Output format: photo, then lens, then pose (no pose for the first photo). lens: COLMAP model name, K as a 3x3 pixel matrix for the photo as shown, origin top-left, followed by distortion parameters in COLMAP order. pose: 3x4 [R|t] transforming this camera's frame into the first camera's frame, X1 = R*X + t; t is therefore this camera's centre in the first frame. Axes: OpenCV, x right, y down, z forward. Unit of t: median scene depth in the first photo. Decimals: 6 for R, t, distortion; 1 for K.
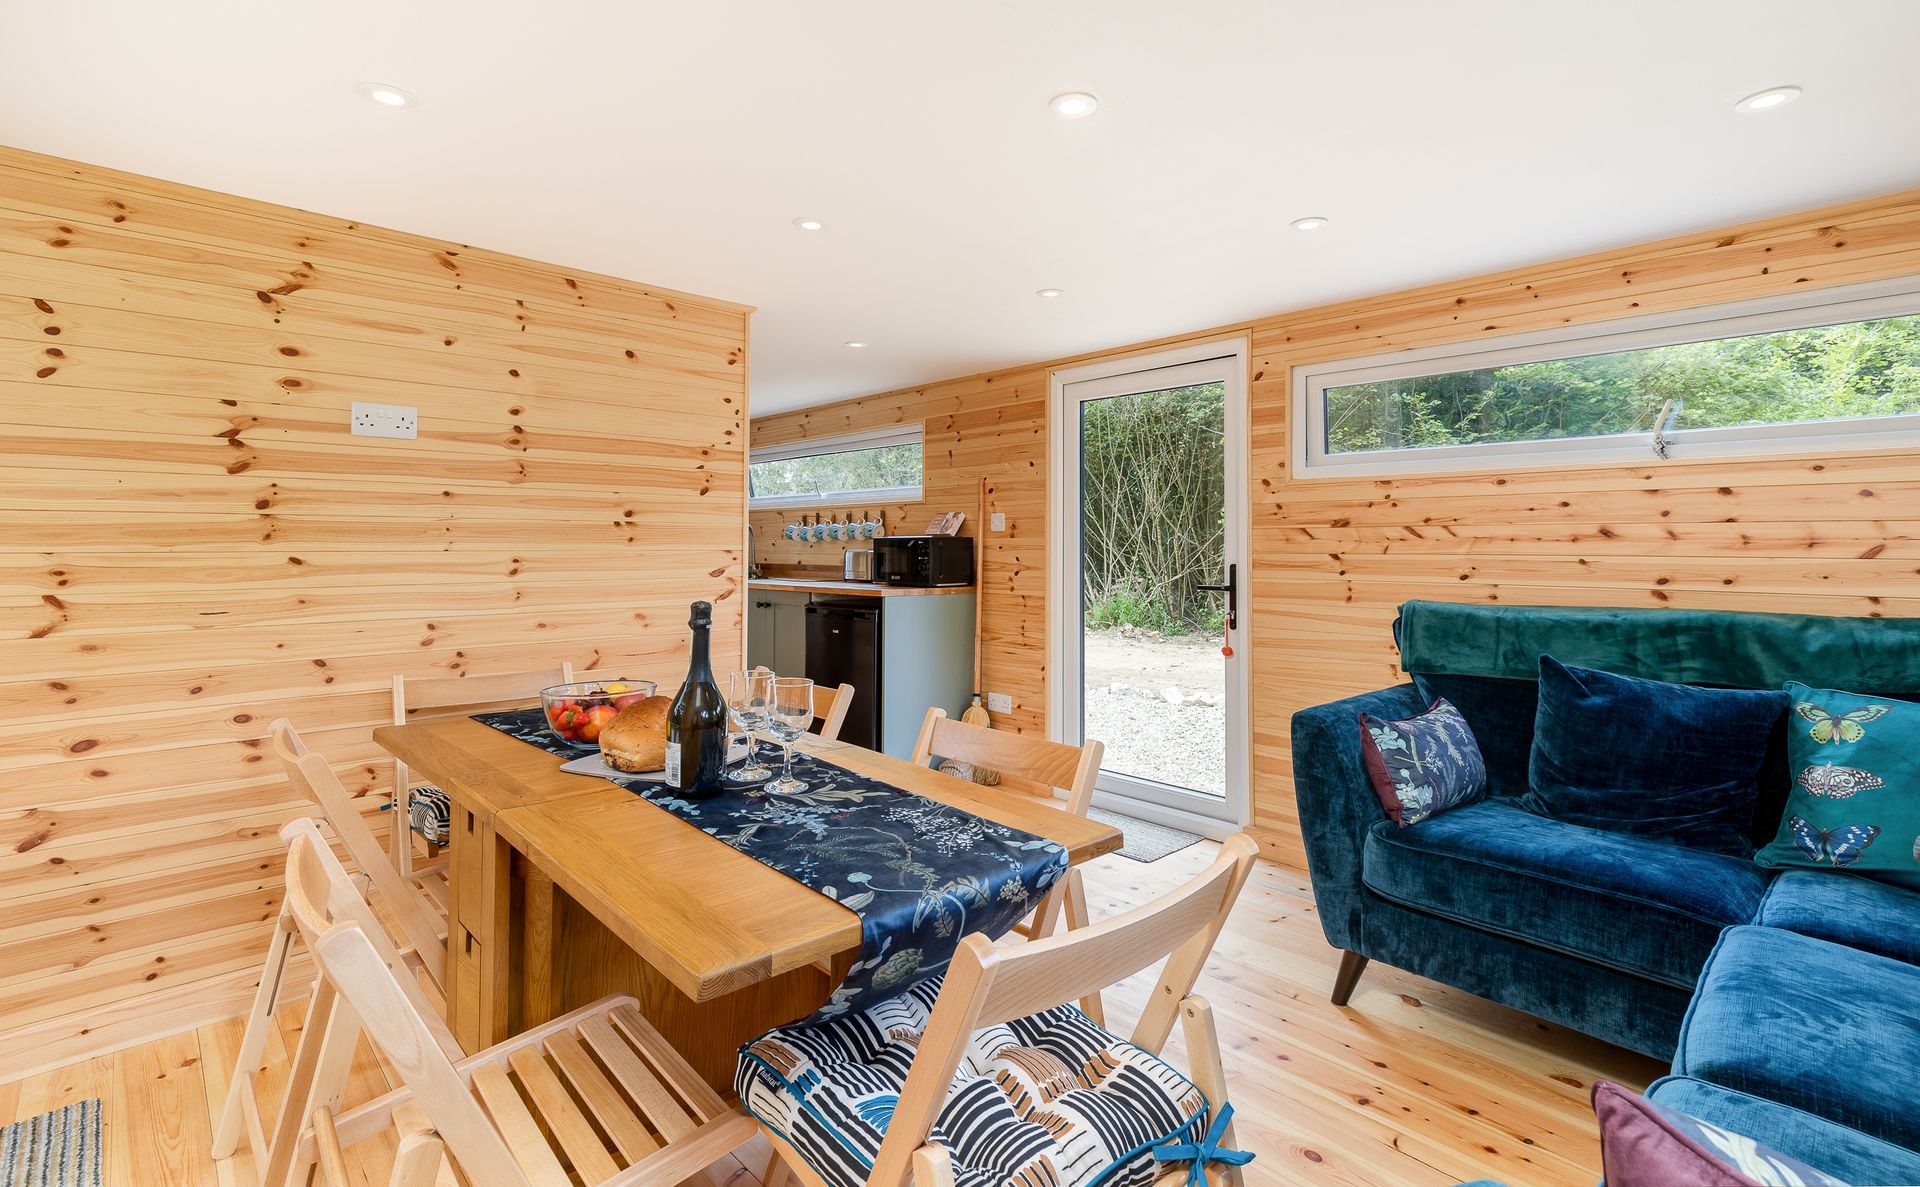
lens RADIAL K [[871.0, 0, 981.3], [0, 871.0, 538.6], [0, 0, 1]] dist [0.011310, -0.001108]
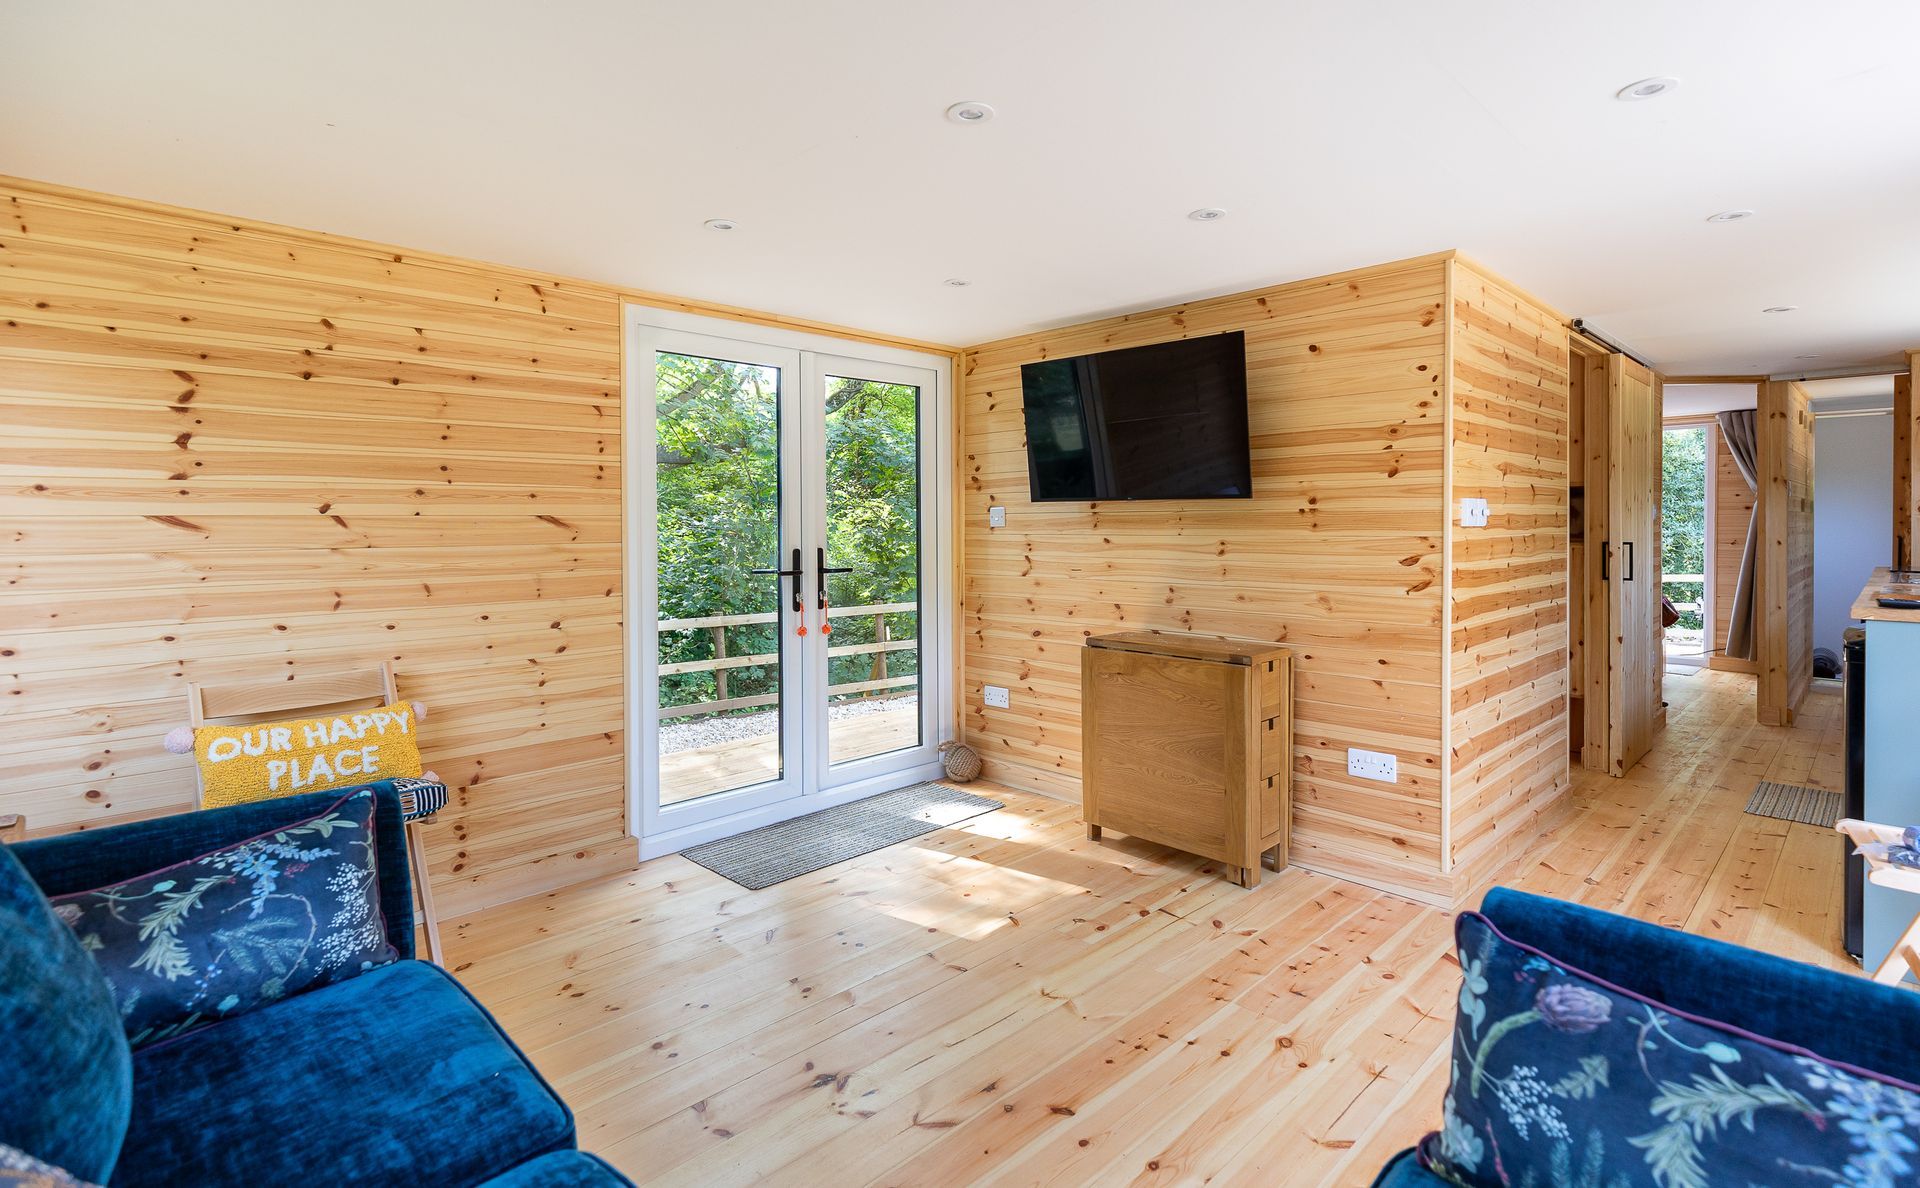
lens RADIAL K [[910.5, 0, 965.0], [0, 910.5, 540.0], [0, 0, 1]] dist [0.006044, 0.000610]
pose [[0.014831, 0.012648, -0.999810, 0.720210], [0.008236, 0.999885, 0.012771, 0.001055], [0.999856, -0.008424, 0.014726, 0.591572]]
